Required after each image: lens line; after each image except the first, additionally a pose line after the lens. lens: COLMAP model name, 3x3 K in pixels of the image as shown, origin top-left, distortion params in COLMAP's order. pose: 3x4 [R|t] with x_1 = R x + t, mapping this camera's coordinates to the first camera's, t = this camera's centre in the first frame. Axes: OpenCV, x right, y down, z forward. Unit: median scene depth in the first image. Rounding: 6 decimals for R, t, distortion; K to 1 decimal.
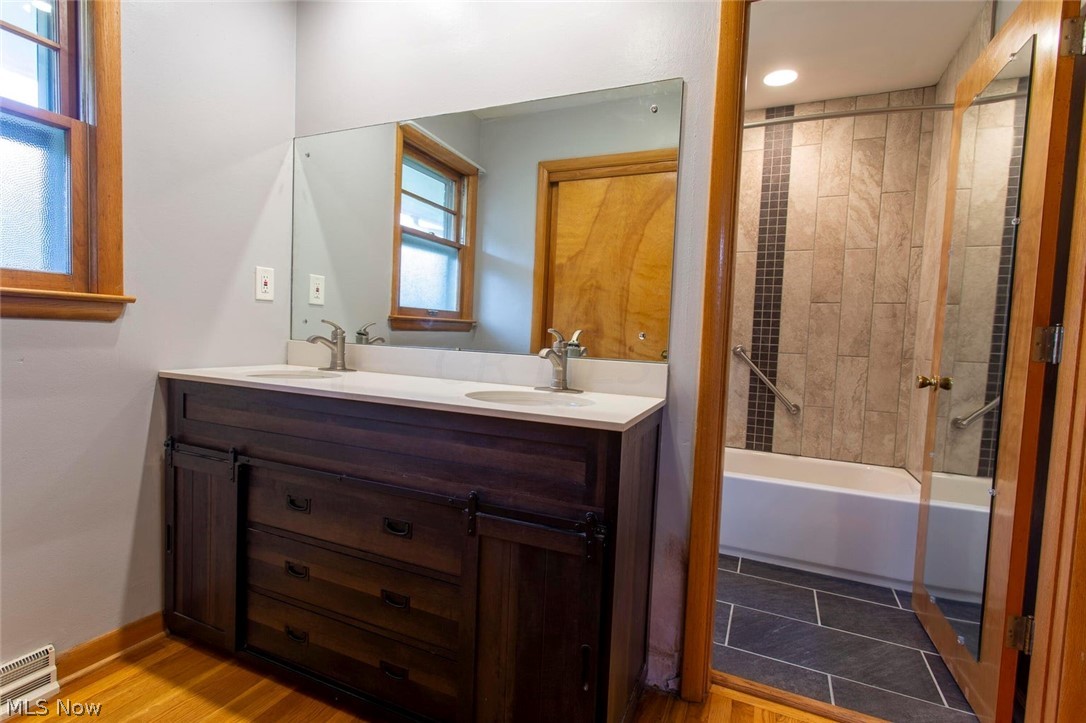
lens RADIAL K [[515.5, 0, 538.1], [0, 515.5, 361.6], [0, 0, 1]] dist [0.002681, 0.000809]
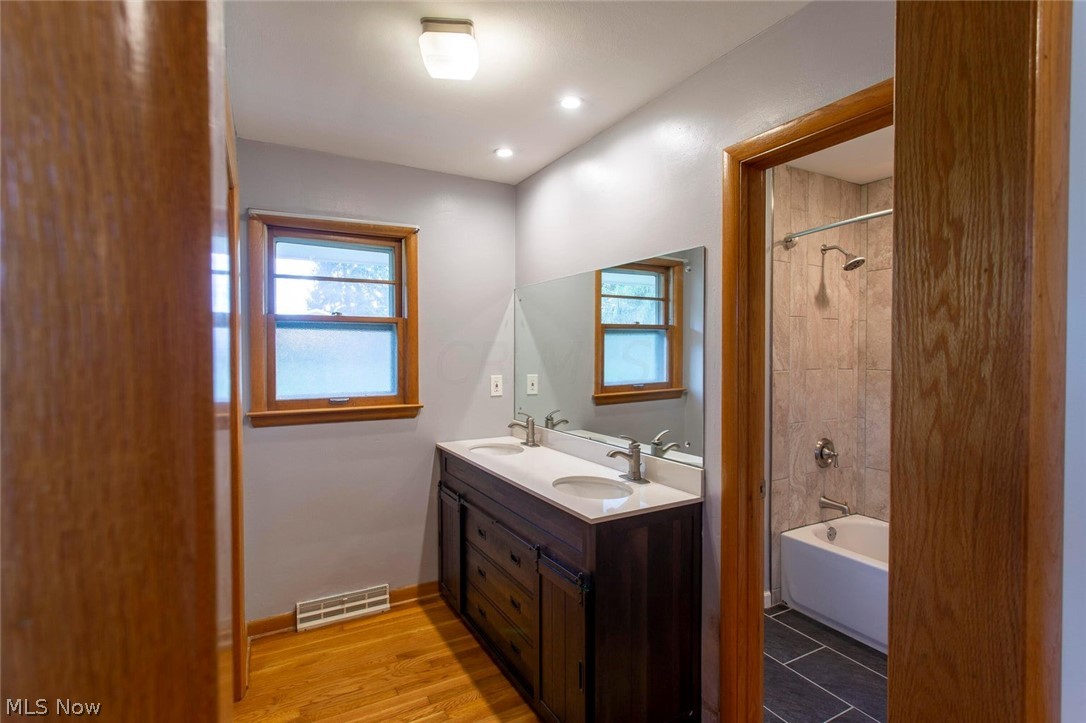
lens RADIAL K [[515.5, 0, 538.1], [0, 515.5, 361.6], [0, 0, 1]] dist [0.002681, 0.000809]
pose [[0.800364, -0.030040, -0.598761, 0.646510], [0.002904, 0.998926, -0.046235, -0.187972], [0.599507, 0.035267, 0.799592, -0.234665]]
